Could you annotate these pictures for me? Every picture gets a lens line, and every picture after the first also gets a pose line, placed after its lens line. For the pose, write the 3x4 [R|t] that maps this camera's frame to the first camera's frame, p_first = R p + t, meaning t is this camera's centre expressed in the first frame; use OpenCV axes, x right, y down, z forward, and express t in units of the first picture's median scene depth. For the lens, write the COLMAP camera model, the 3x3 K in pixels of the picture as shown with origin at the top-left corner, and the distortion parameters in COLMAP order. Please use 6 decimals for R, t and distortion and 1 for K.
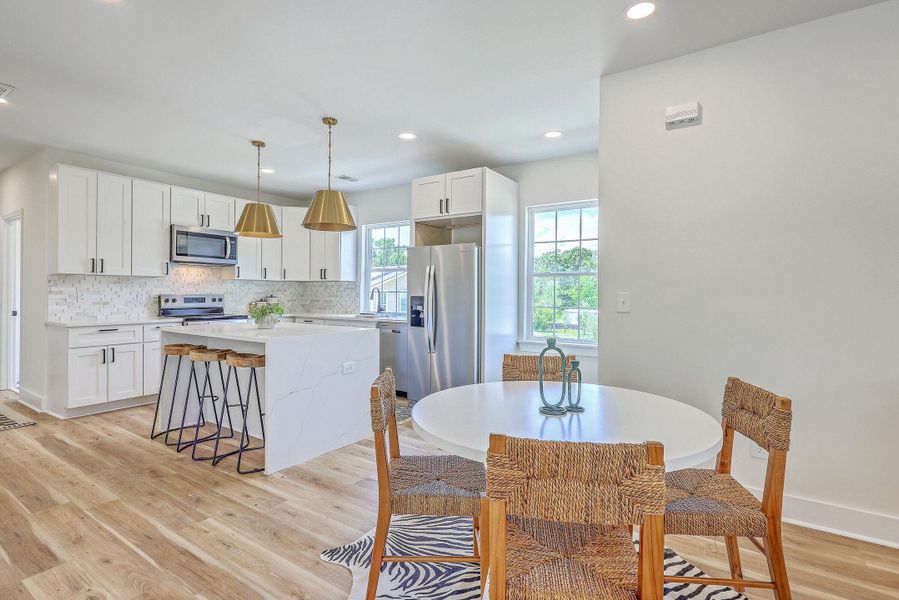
lens RADIAL K [[439.0, 0, 451.4], [0, 439.0, 293.9], [0, 0, 1]] dist [0.000675, -0.000142]
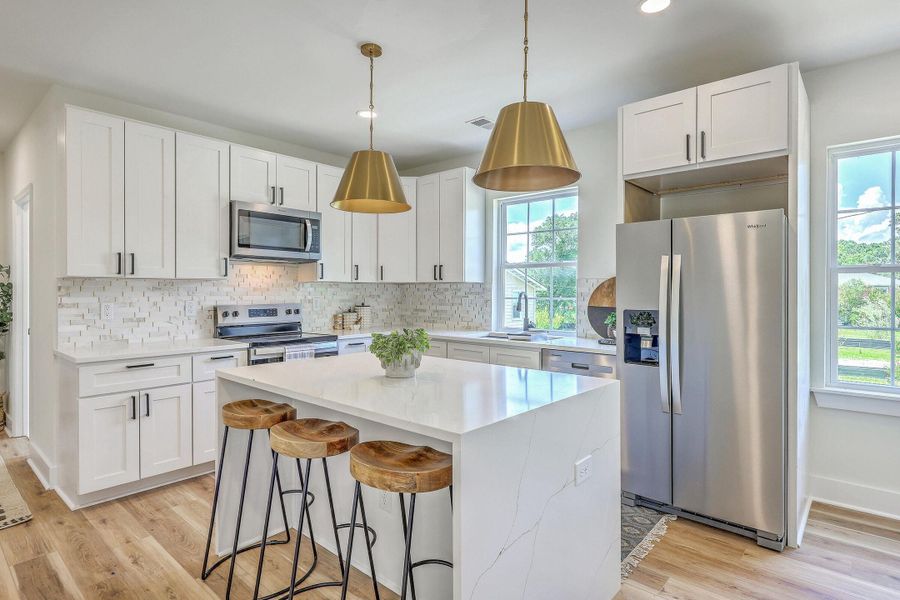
lens RADIAL K [[481.6, 0, 450.3], [0, 481.6, 292.5], [0, 0, 1]] dist [0.000147, 0.000321]
pose [[0.990923, -0.006503, -0.134277, -0.216846], [0.006466, 0.999979, -0.000706, -0.016747], [0.134279, -0.000169, 0.990944, 0.329399]]
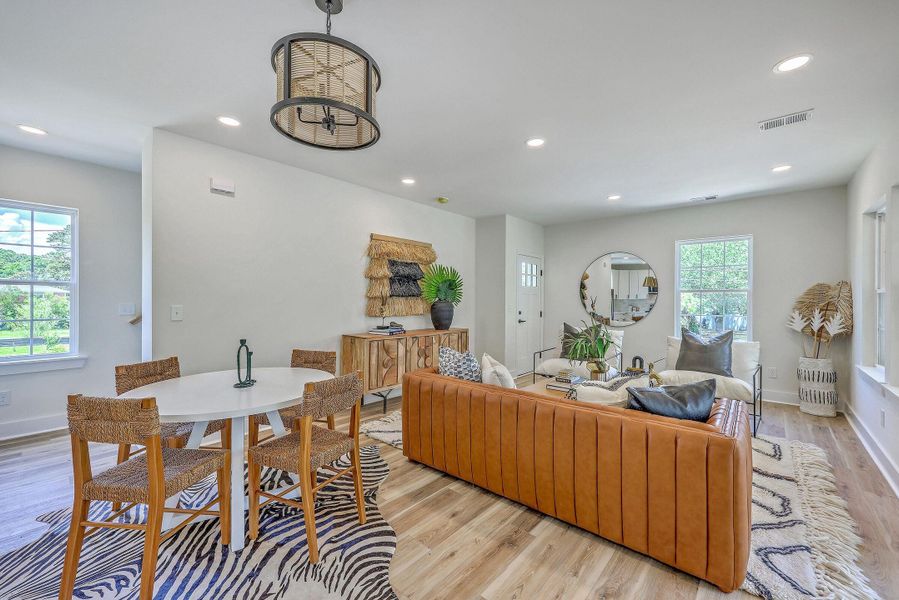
lens RADIAL K [[366.1, 0, 449.5], [0, 366.1, 300.0], [0, 0, 1]] dist [-0.001076, 0.000352]
pose [[0.125255, -0.007285, 0.992098, -0.335852], [-0.004228, 0.999960, 0.007876, -0.017974], [-0.992116, -0.005181, 0.125219, 0.036882]]
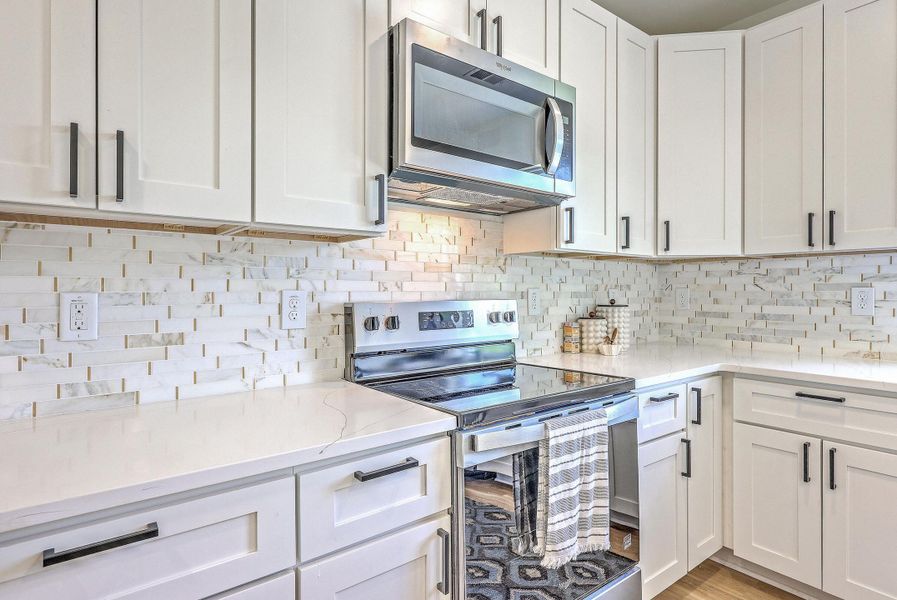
lens RADIAL K [[480.0, 0, 448.8], [0, 480.0, 292.6], [0, 0, 1]] dist [0.000147, 0.000321]
pose [[0.949079, -0.006662, -0.314967, -0.537003], [0.006623, 0.999977, -0.001192, -0.004625], [0.314968, -0.000955, 0.949102, 0.771163]]
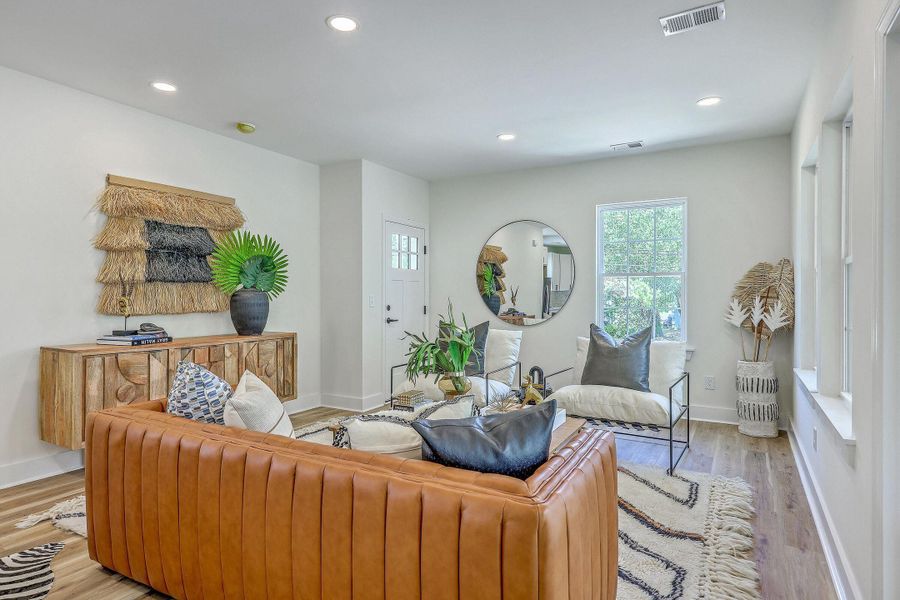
lens RADIAL K [[506.7, 0, 452.0], [0, 506.7, 299.9], [0, 0, 1]] dist [0.001109, 0.000886]
pose [[-0.071122, -0.015469, 0.997348, -0.234489], [0.001246, 0.999878, 0.015597, -0.001819], [-0.997467, 0.002352, -0.071094, -0.108534]]
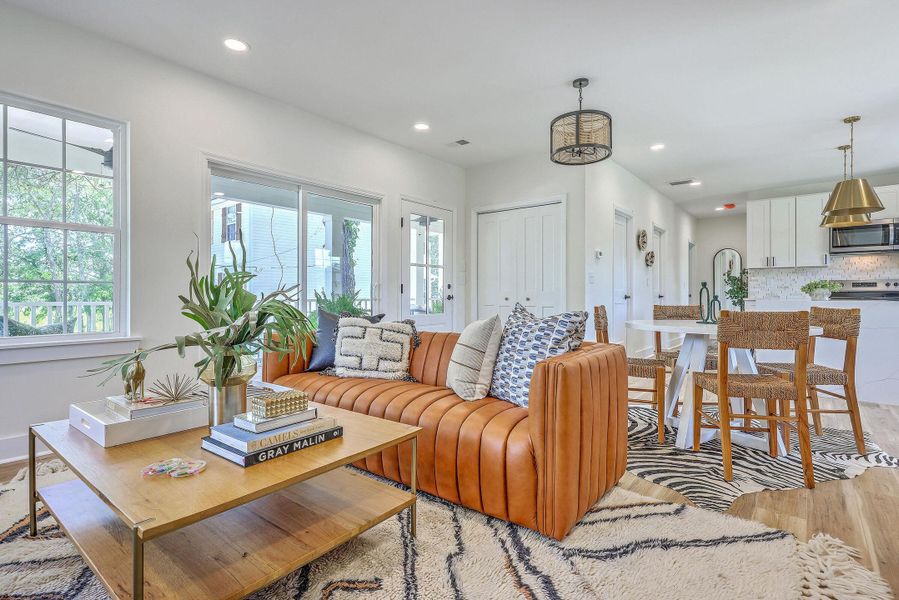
lens RADIAL K [[439.0, 0, 451.4], [0, 439.0, 293.9], [0, 0, 1]] dist [0.000675, -0.000142]
pose [[-0.089643, -0.008585, -0.995937, 0.715337], [-0.001698, 0.999963, -0.008466, 0.055330], [0.995973, 0.000932, -0.089654, 0.045352]]
